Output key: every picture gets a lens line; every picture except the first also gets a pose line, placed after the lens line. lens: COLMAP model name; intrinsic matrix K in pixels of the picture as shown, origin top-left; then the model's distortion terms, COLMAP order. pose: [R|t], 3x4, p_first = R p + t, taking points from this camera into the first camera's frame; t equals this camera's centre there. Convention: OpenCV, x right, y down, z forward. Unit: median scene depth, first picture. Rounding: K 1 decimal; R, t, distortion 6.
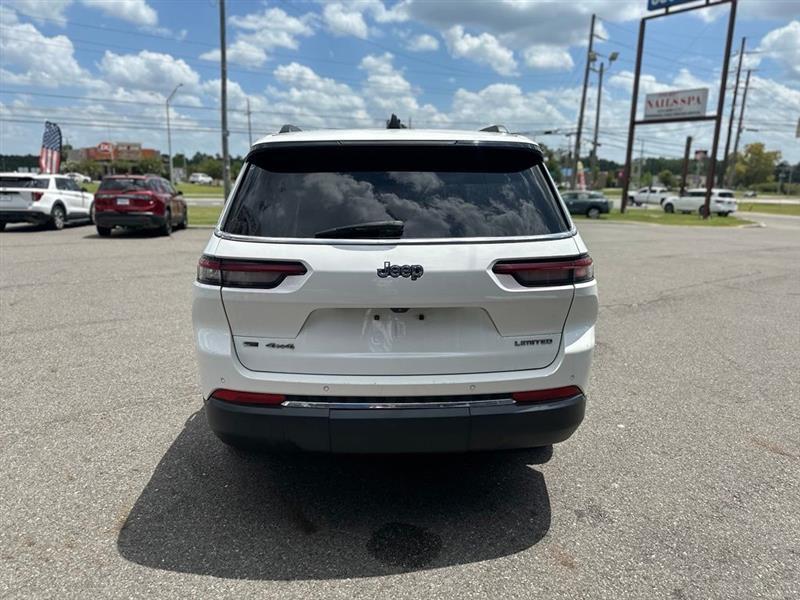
lens RADIAL K [[569.7, 0, 389.0], [0, 569.7, 306.5], [0, 0, 1]] dist [0.031355, -0.038781]
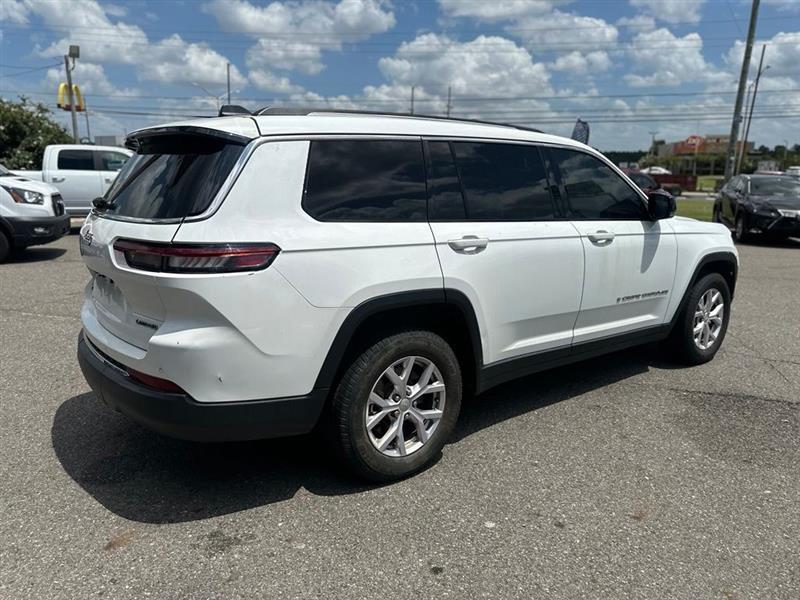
lens RADIAL K [[569.7, 0, 398.1], [0, 569.7, 292.3], [0, 0, 1]] dist [0.031355, -0.038781]
pose [[0.580213, 0.166888, -0.797184, 0.092749], [-0.177861, 0.981121, 0.075942, -0.010521], [0.794807, 0.097725, 0.598942, 0.052570]]
